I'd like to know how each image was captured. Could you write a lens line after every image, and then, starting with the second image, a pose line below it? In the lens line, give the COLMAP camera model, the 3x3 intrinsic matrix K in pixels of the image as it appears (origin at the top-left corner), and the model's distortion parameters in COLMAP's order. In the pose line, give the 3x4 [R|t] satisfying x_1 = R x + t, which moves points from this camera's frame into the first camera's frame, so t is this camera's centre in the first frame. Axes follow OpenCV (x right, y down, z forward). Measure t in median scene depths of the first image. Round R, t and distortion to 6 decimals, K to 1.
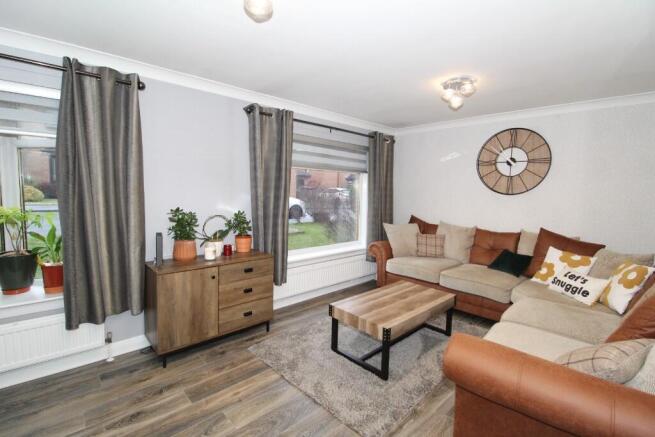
lens RADIAL K [[305.1, 0, 325.0], [0, 305.1, 216.3], [0, 0, 1]] dist [-0.001301, -0.001621]
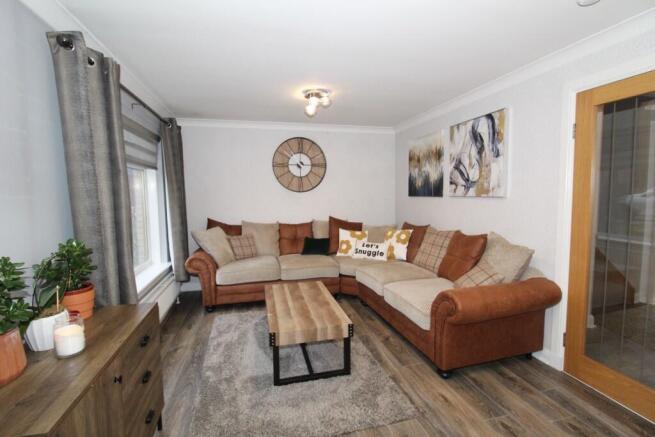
lens RADIAL K [[305.1, 0, 325.9], [0, 305.1, 218.6], [0, 0, 1]] dist [-0.001301, -0.001621]
pose [[0.482561, -0.103959, 0.869671, -0.425694], [0.095390, 0.993263, 0.065804, -0.037342], [-0.870652, 0.051203, 0.489227, 0.335842]]
